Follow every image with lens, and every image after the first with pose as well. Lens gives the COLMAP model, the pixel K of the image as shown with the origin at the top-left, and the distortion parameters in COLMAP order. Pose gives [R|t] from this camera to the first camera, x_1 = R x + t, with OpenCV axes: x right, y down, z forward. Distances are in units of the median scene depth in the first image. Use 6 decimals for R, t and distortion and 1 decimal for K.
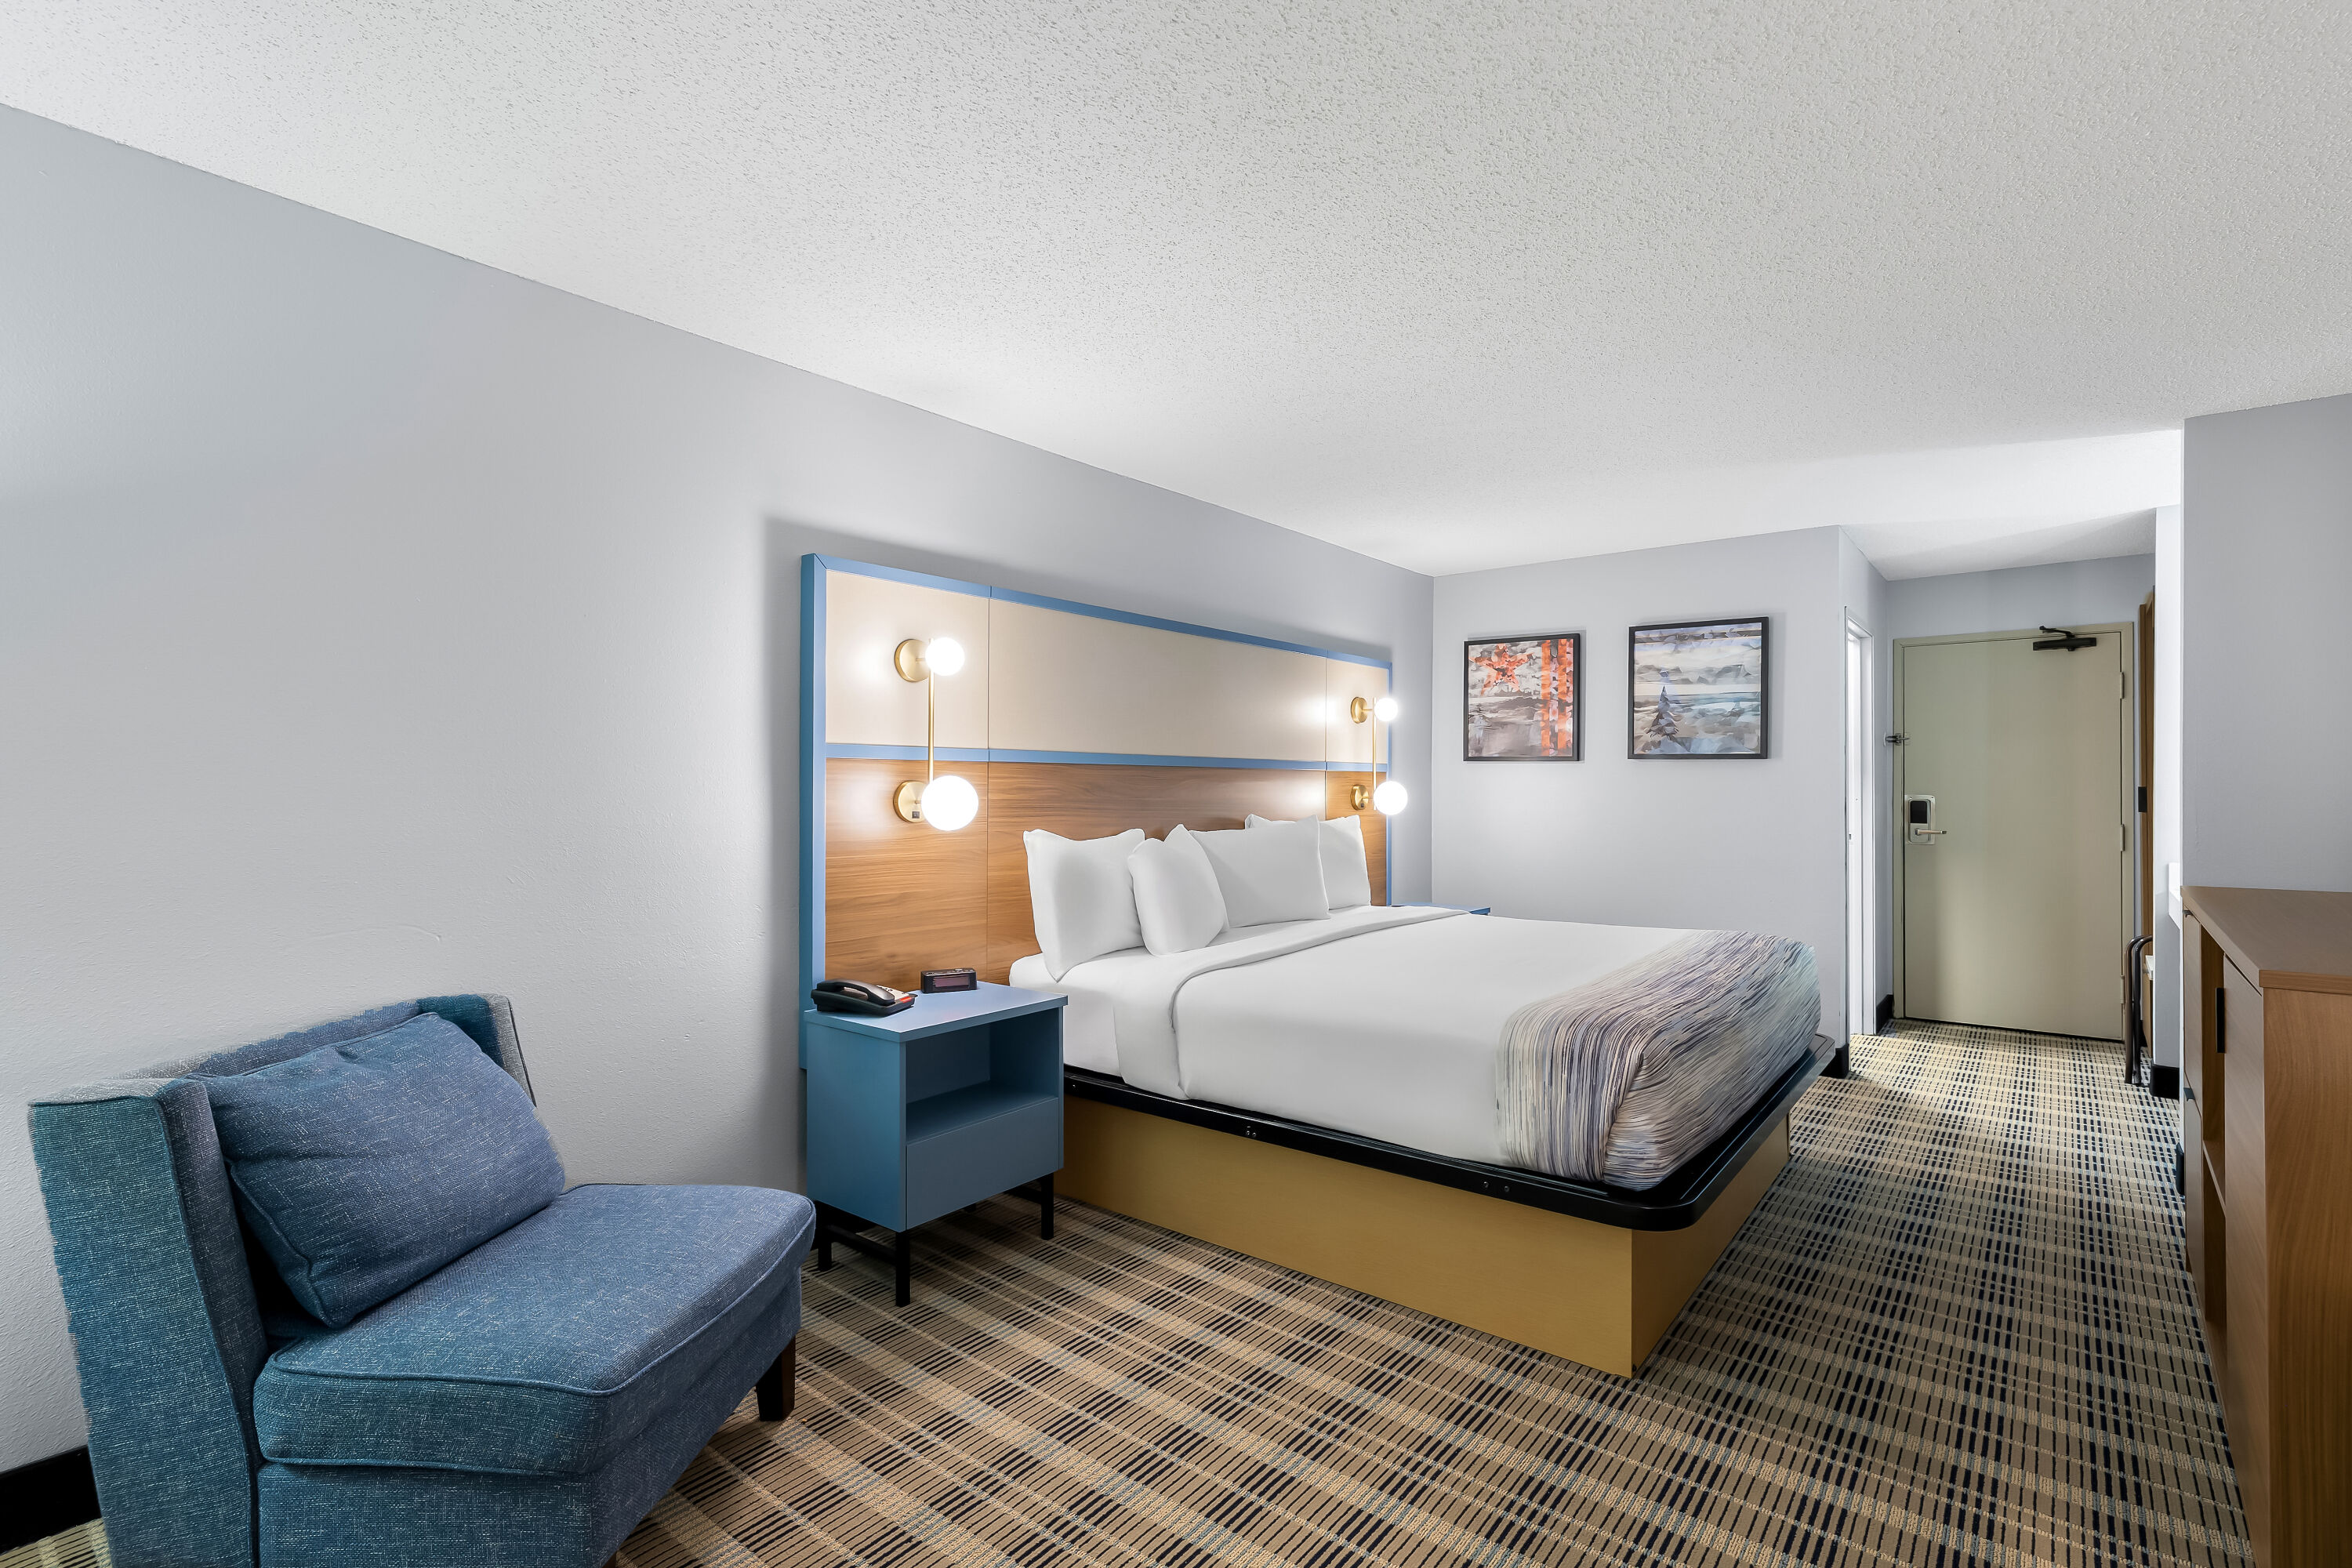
lens RADIAL K [[1086.6, 0, 1228.2], [0, 1086.6, 764.3], [0, 0, 1]] dist [0.002972, -0.000098]
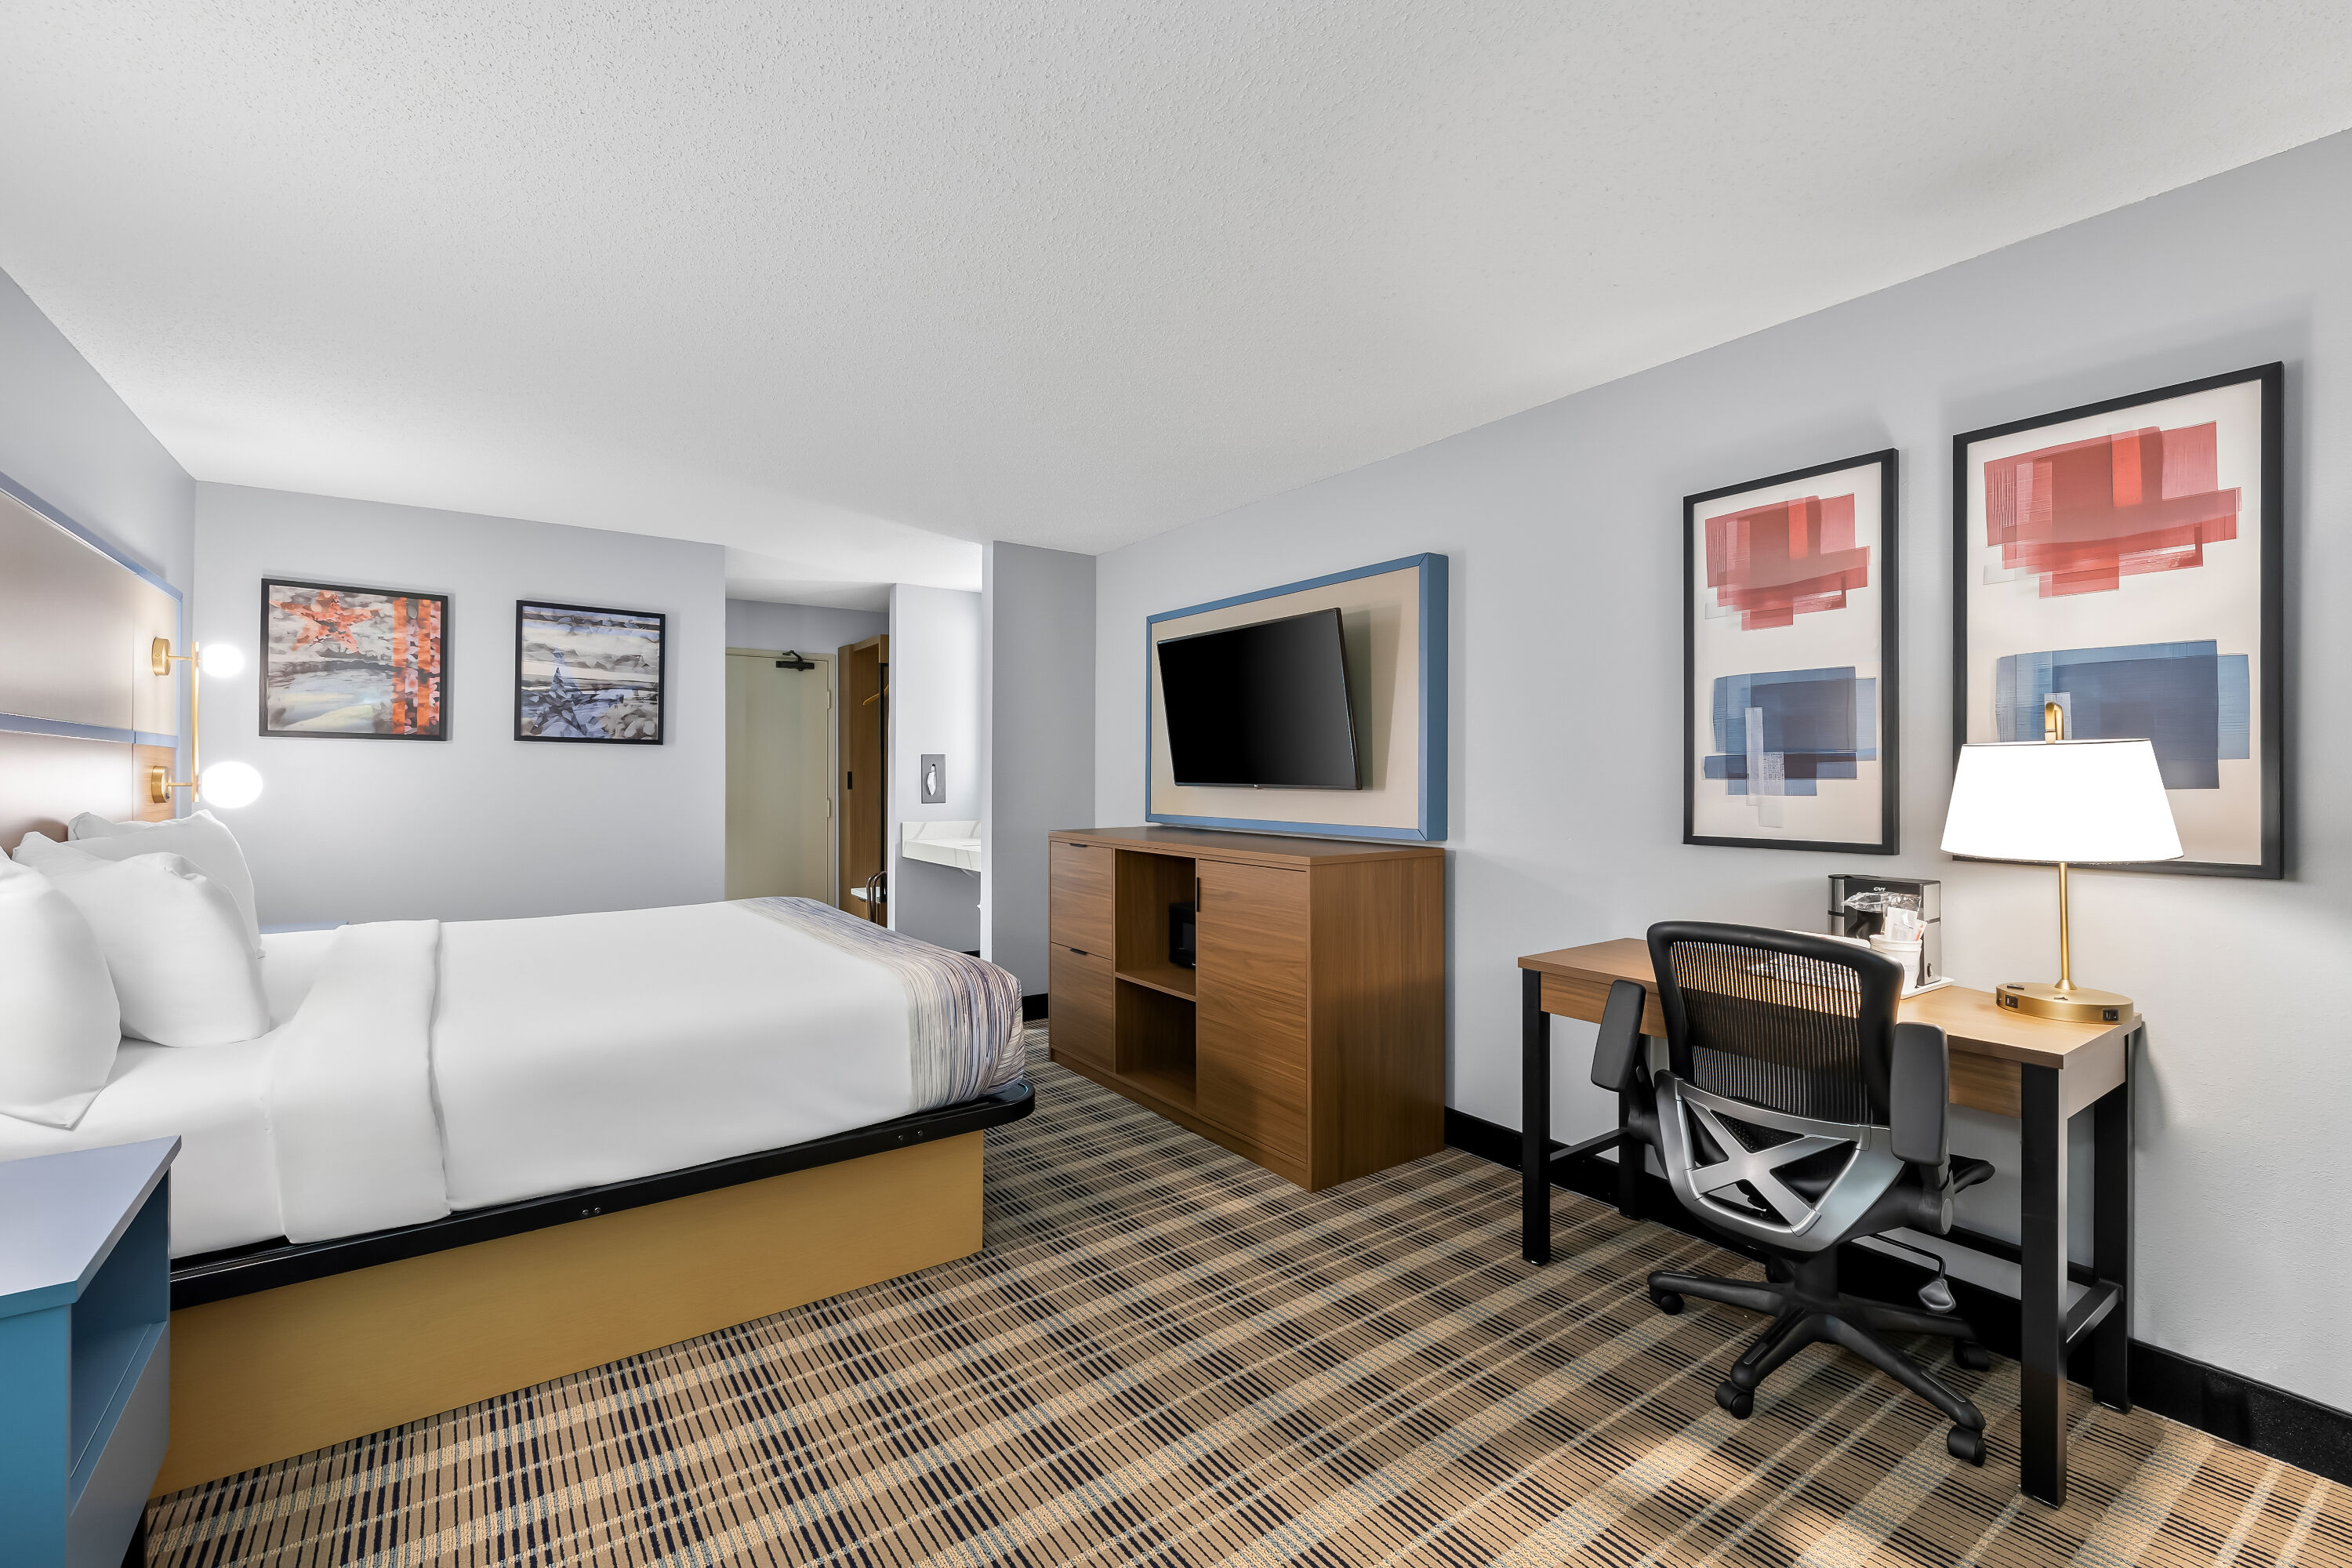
lens RADIAL K [[985.3, 0, 1158.5], [0, 985.3, 785.6], [0, 0, 1]] dist [-0.006936, 0.000500]
pose [[0.300666, -0.011220, 0.953663, -0.416042], [-0.021563, 0.999595, 0.018559, 0.009108], [-0.953486, -0.026144, 0.300303, 0.324625]]
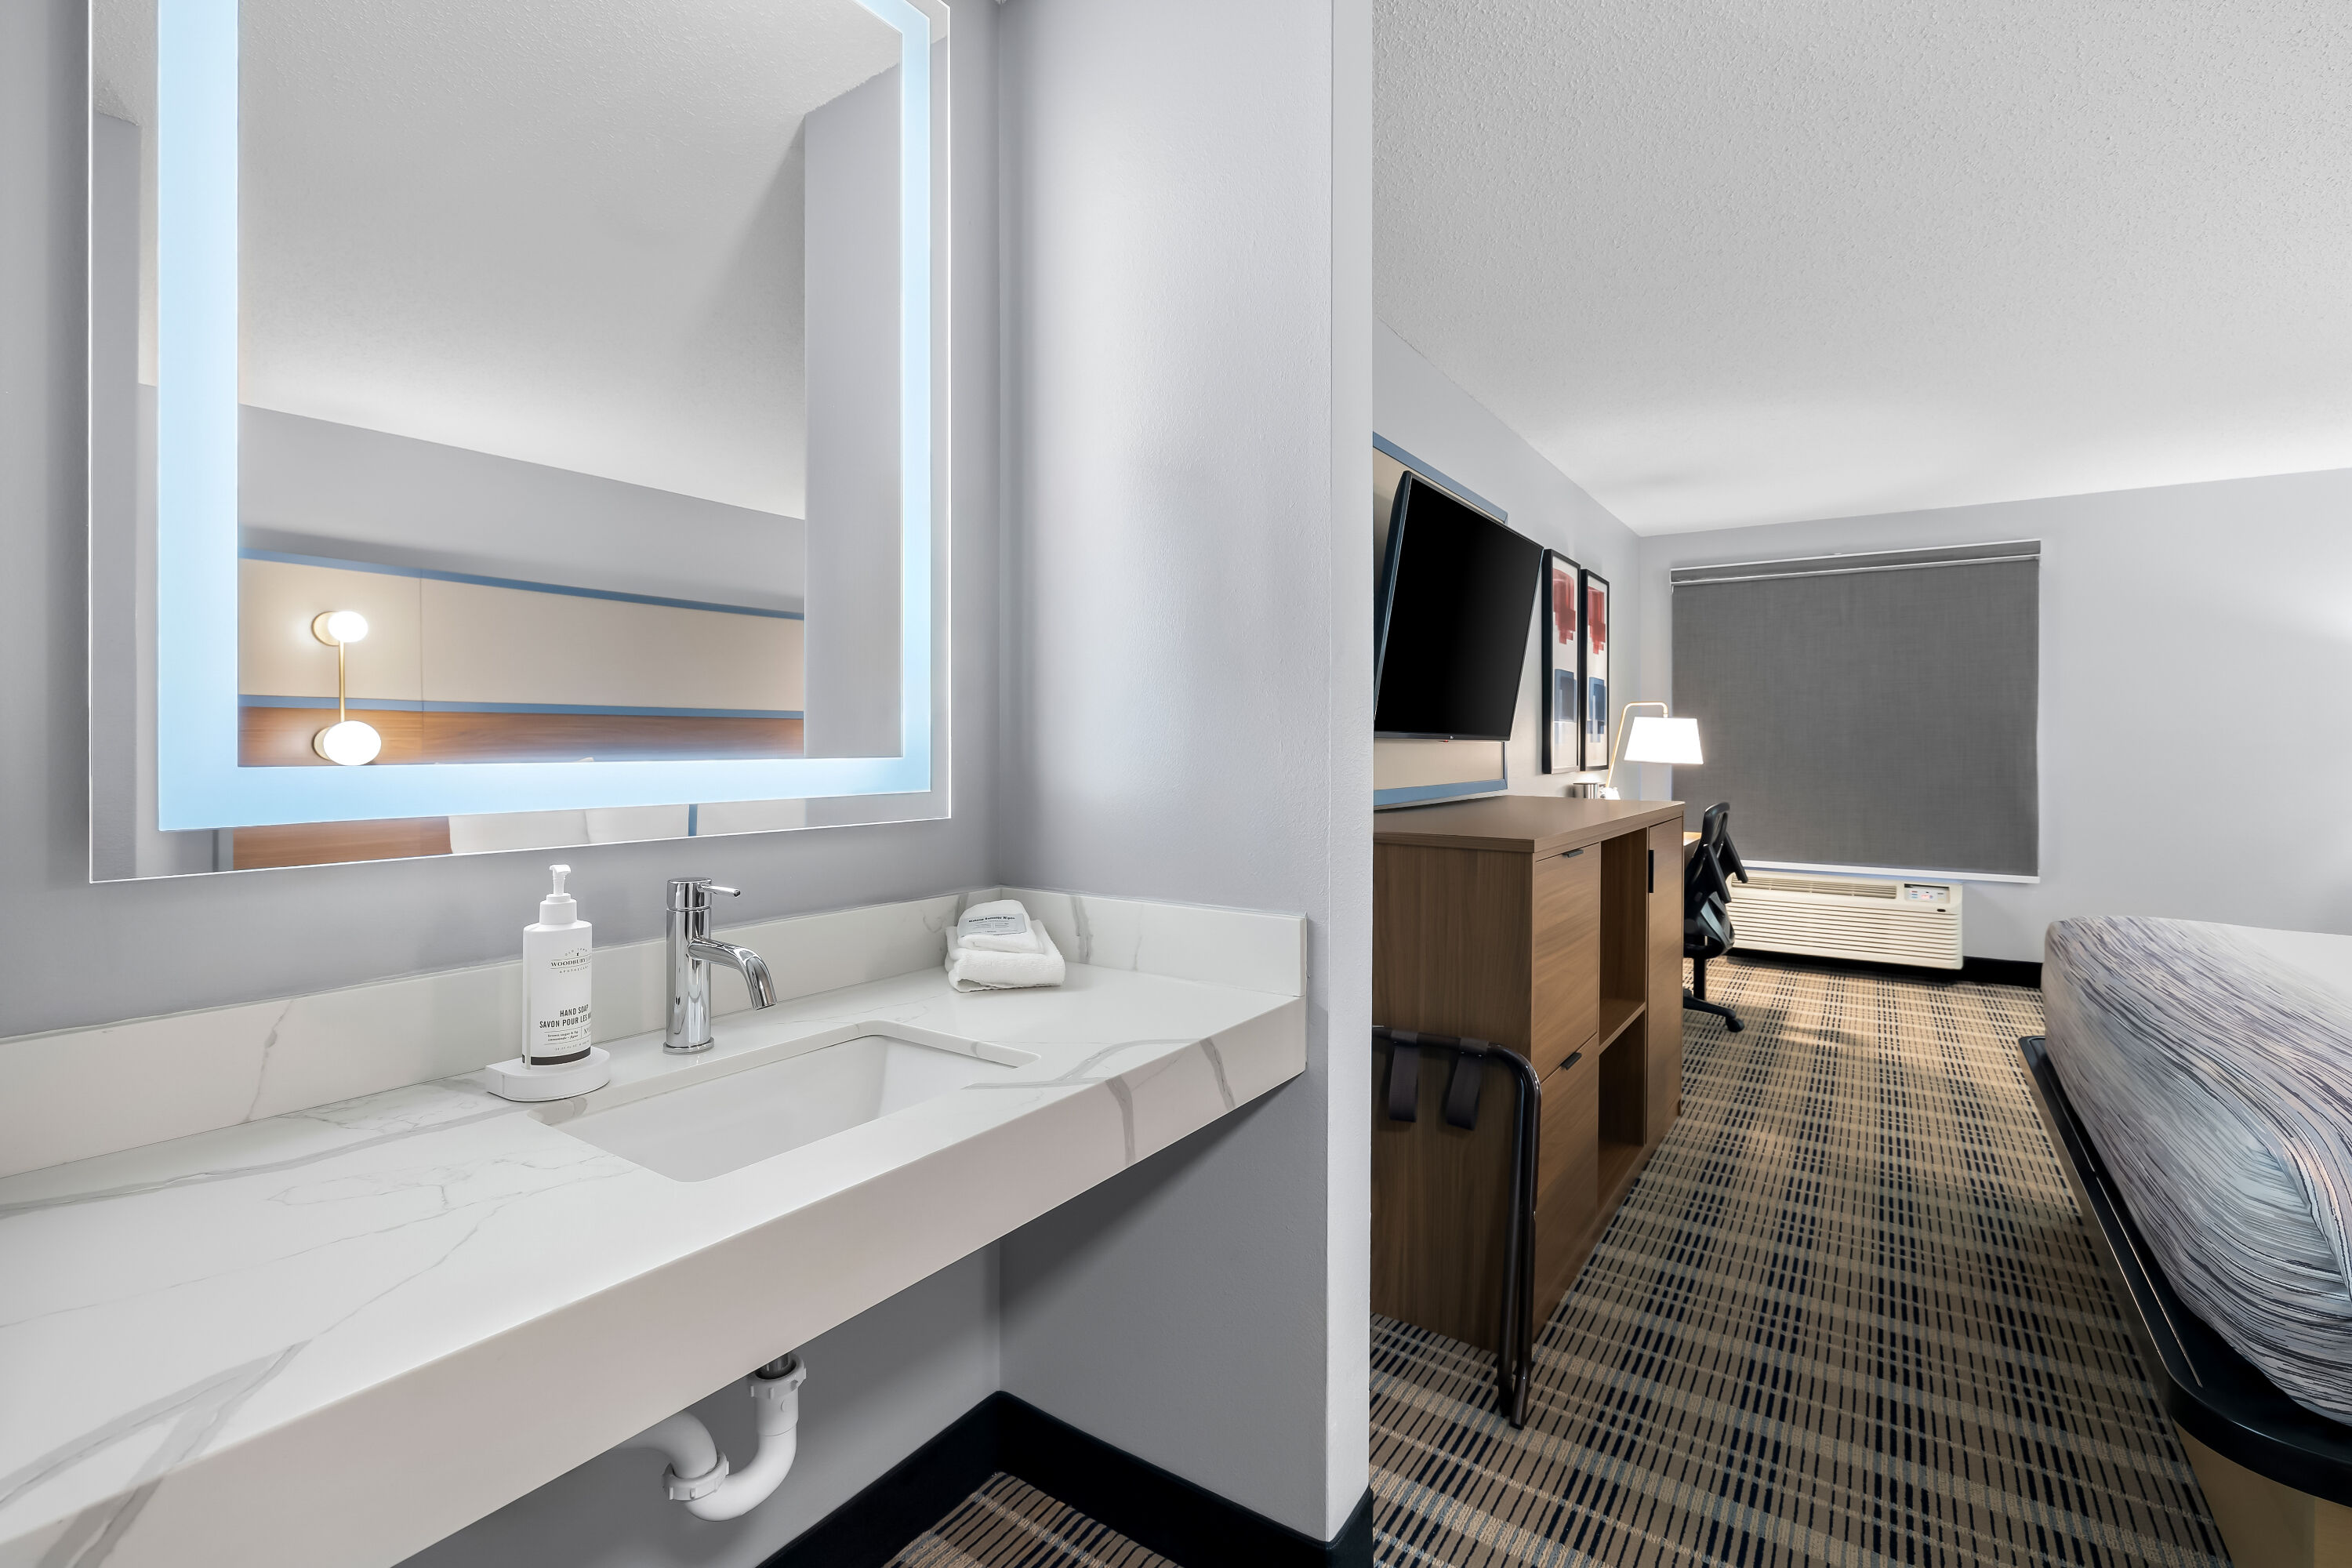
lens RADIAL K [[1050.2, 0, 1163.9], [0, 1050.2, 757.6], [0, 0, 1]] dist [-0.009991, 0.000827]
pose [[-0.998683, -0.002917, -0.051225, 0.951923], [-0.002470, 0.999958, -0.008778, 0.051836], [0.051248, -0.008640, -0.998649, 1.386283]]
